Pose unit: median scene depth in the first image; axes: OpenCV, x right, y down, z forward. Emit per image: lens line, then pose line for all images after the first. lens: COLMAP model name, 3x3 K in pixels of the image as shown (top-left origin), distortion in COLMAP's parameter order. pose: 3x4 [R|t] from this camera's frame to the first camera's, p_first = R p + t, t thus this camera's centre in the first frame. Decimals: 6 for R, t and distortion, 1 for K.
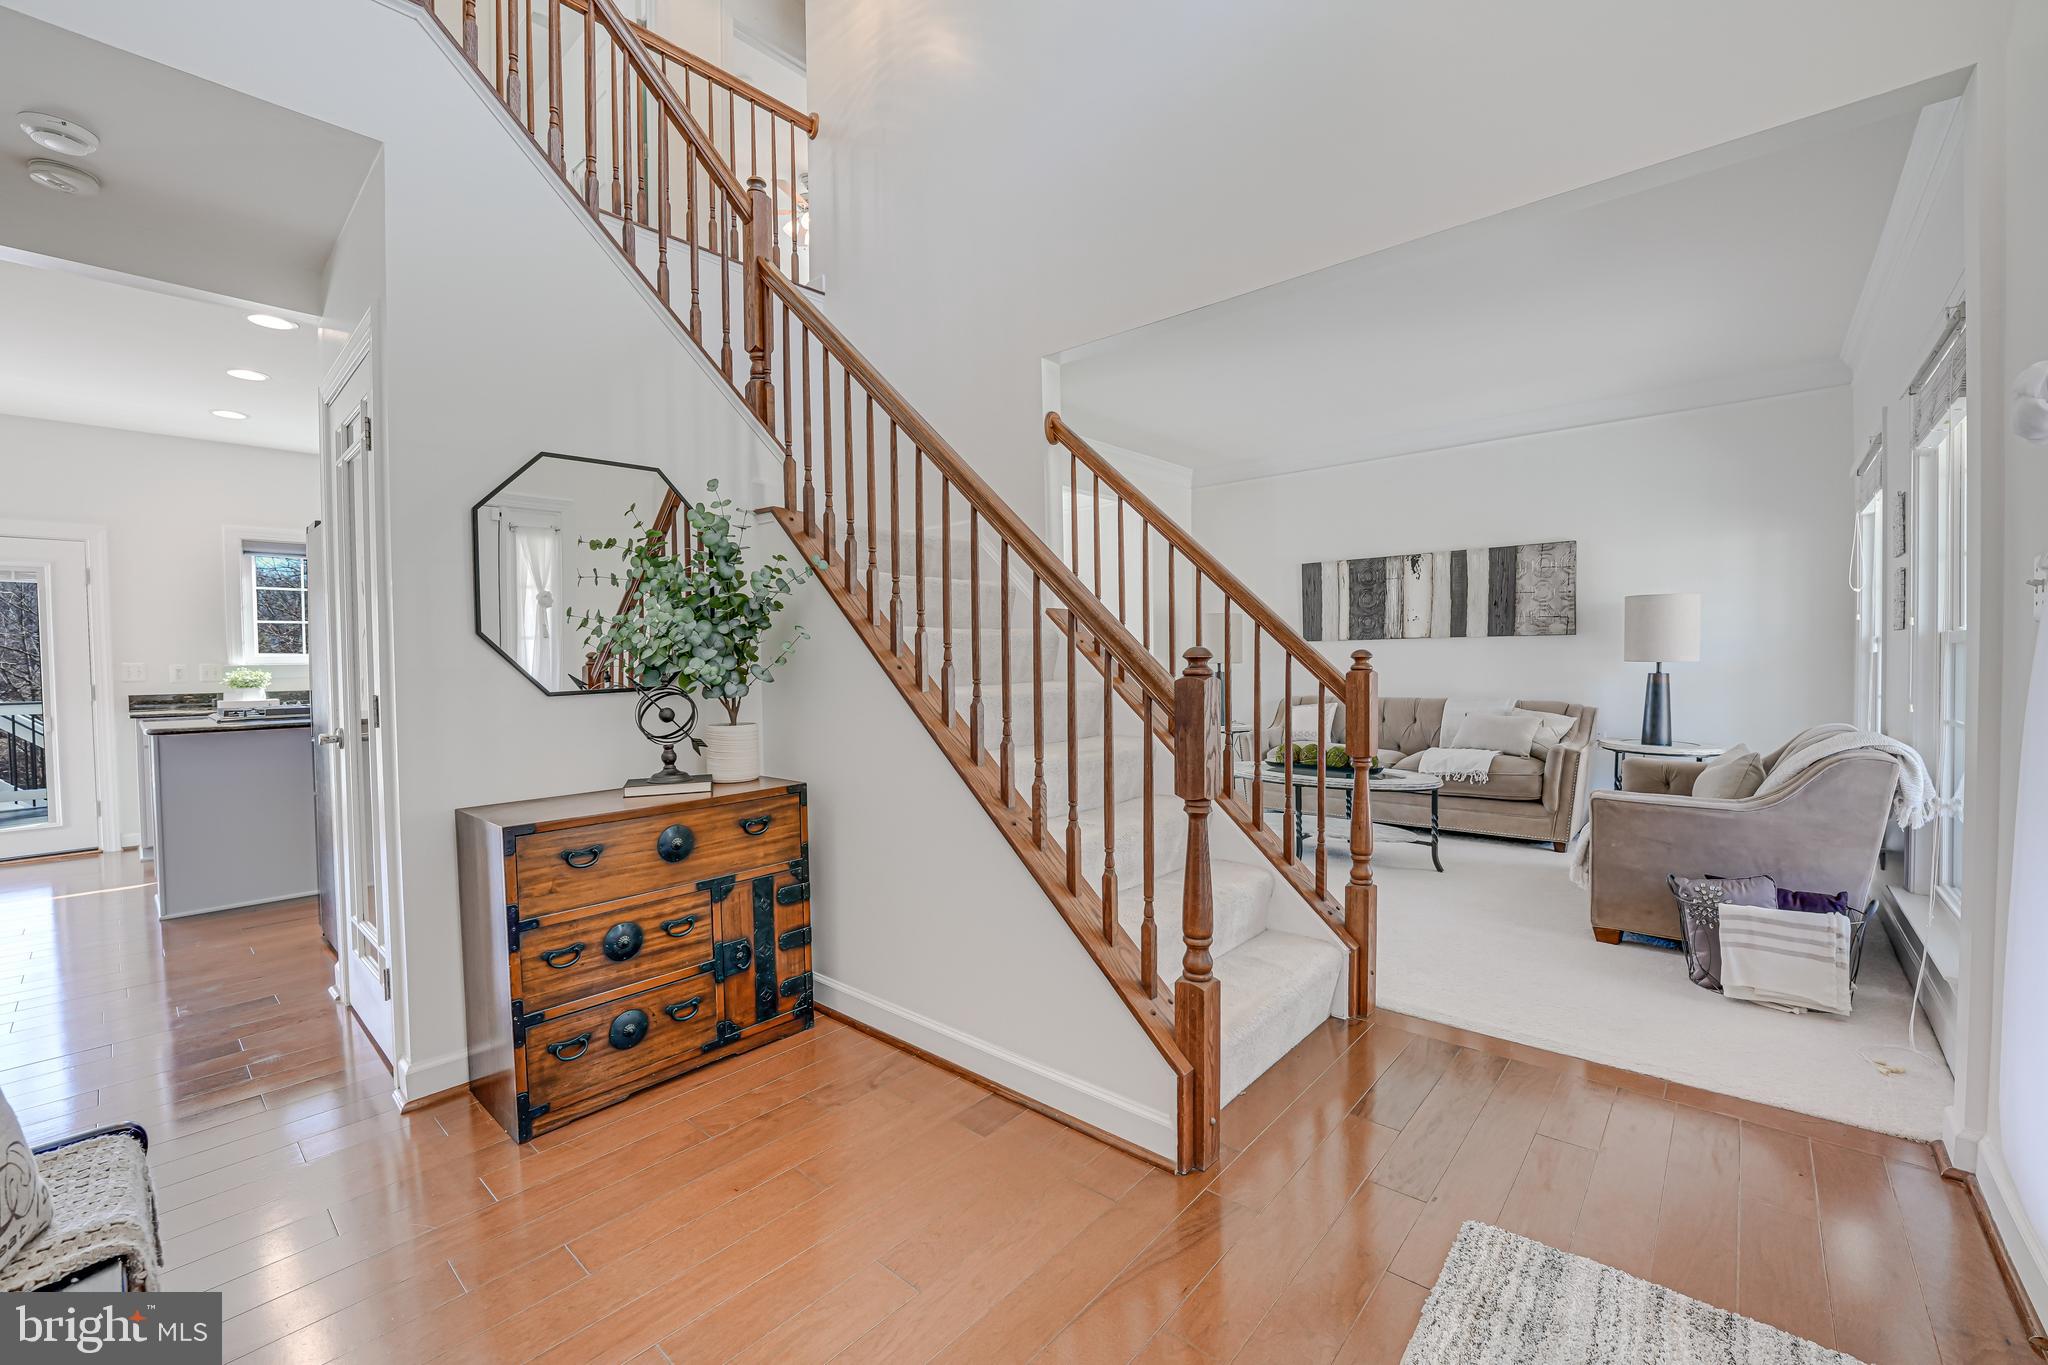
lens RADIAL K [[827.4, 0, 1024.0], [0, 827.4, 682.5], [0, 0, 1]] dist [-0.023009, 0.000004]
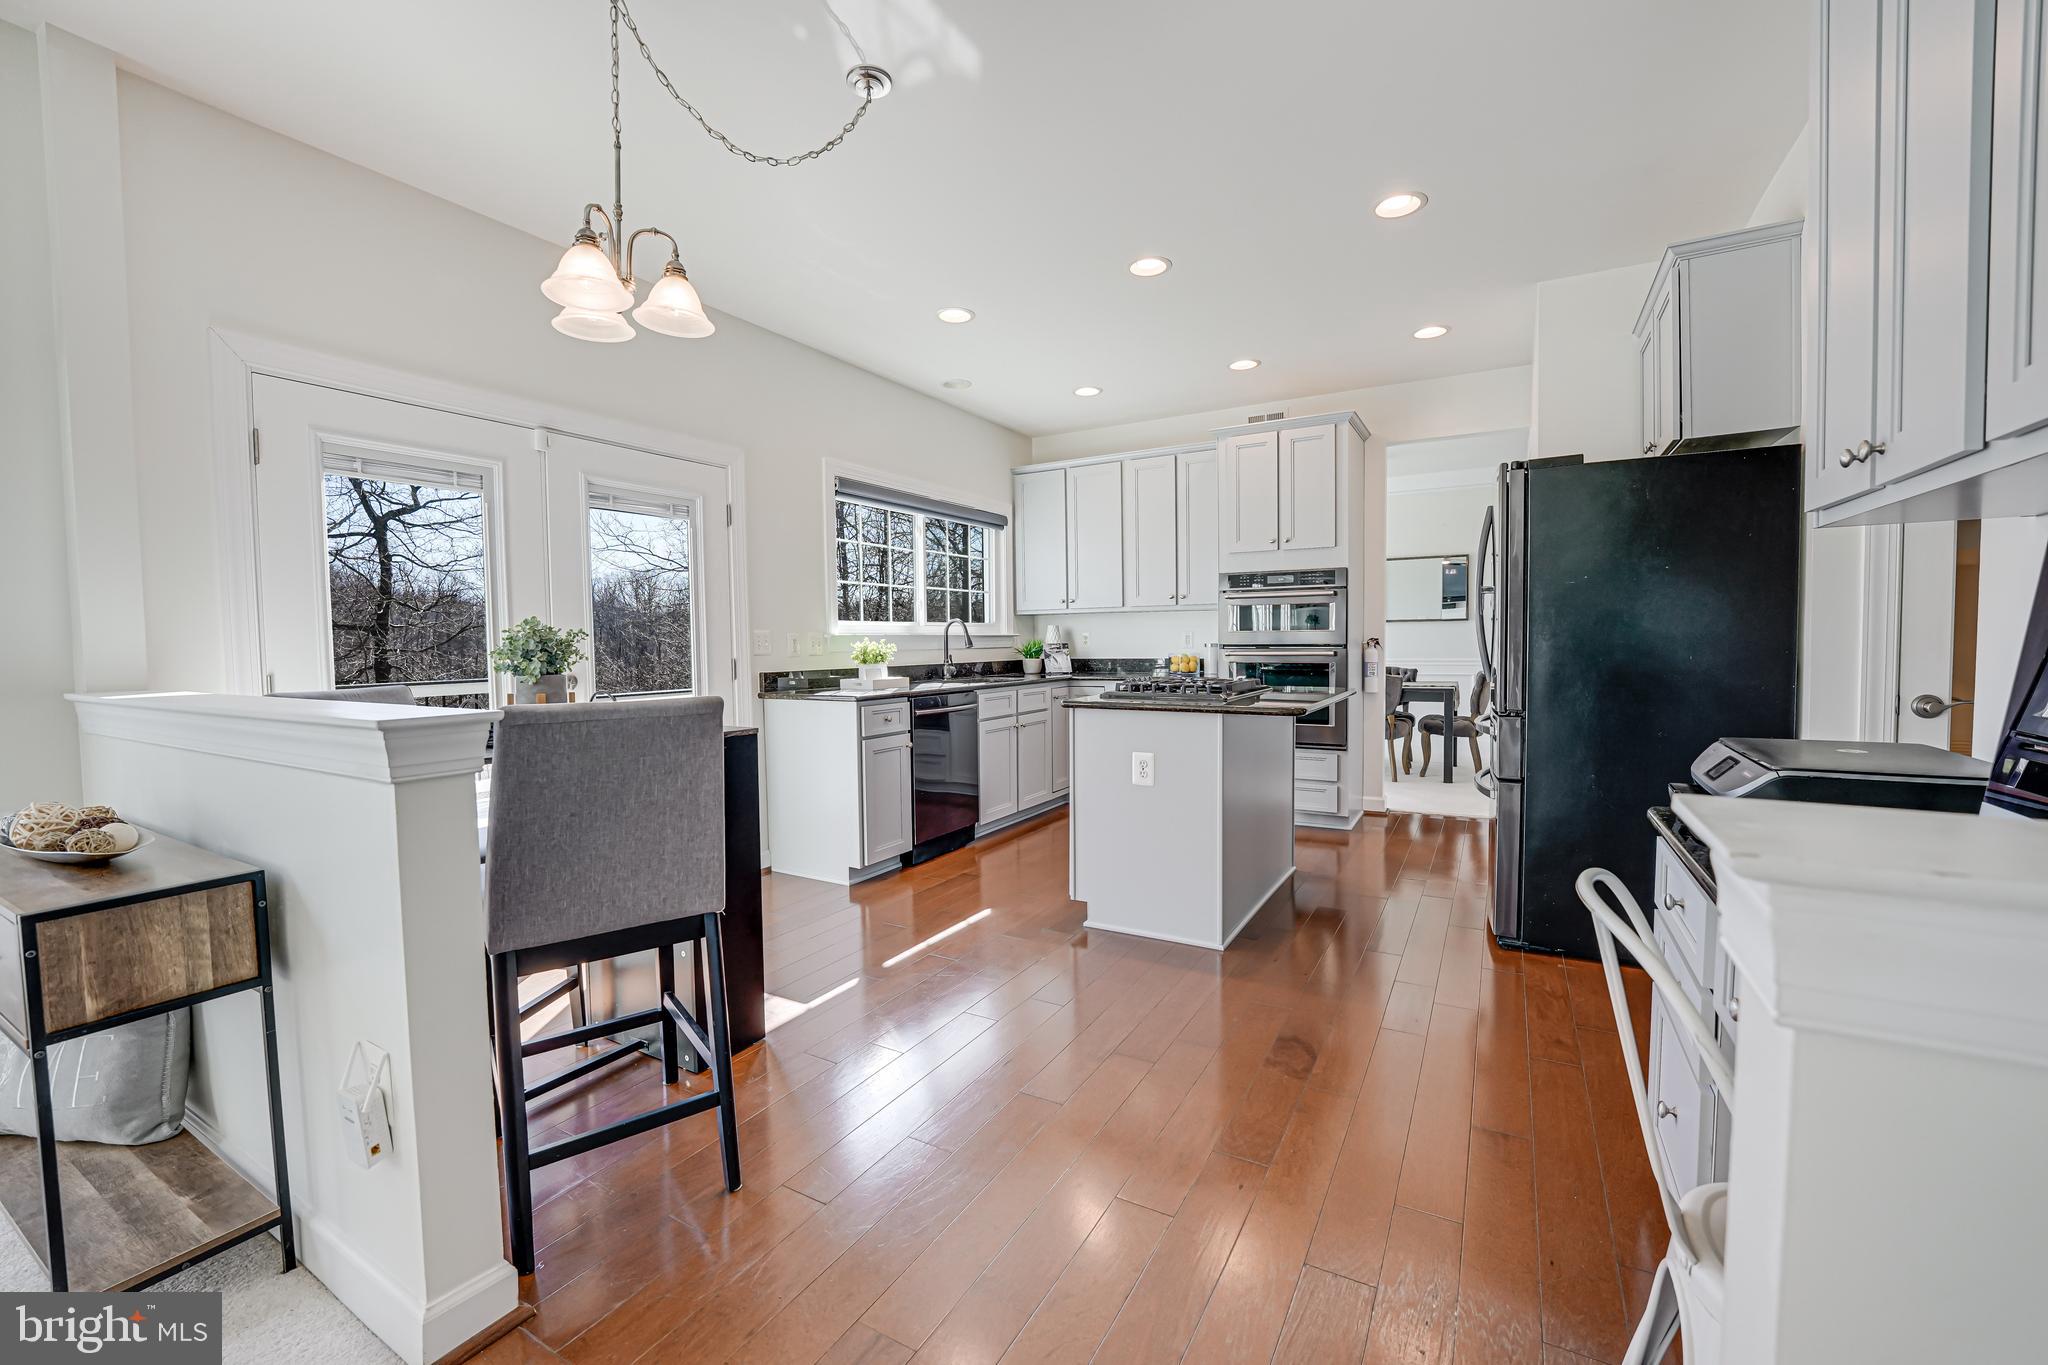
lens RADIAL K [[827.4, 0, 1024.0], [0, 827.4, 682.5], [0, 0, 1]] dist [-0.023009, 0.000004]
pose [[0.980934, -0.011541, 0.194000, -0.984009], [0.006933, 0.999678, 0.024416, 0.007549], [-0.194220, -0.022606, 0.980698, 0.170748]]
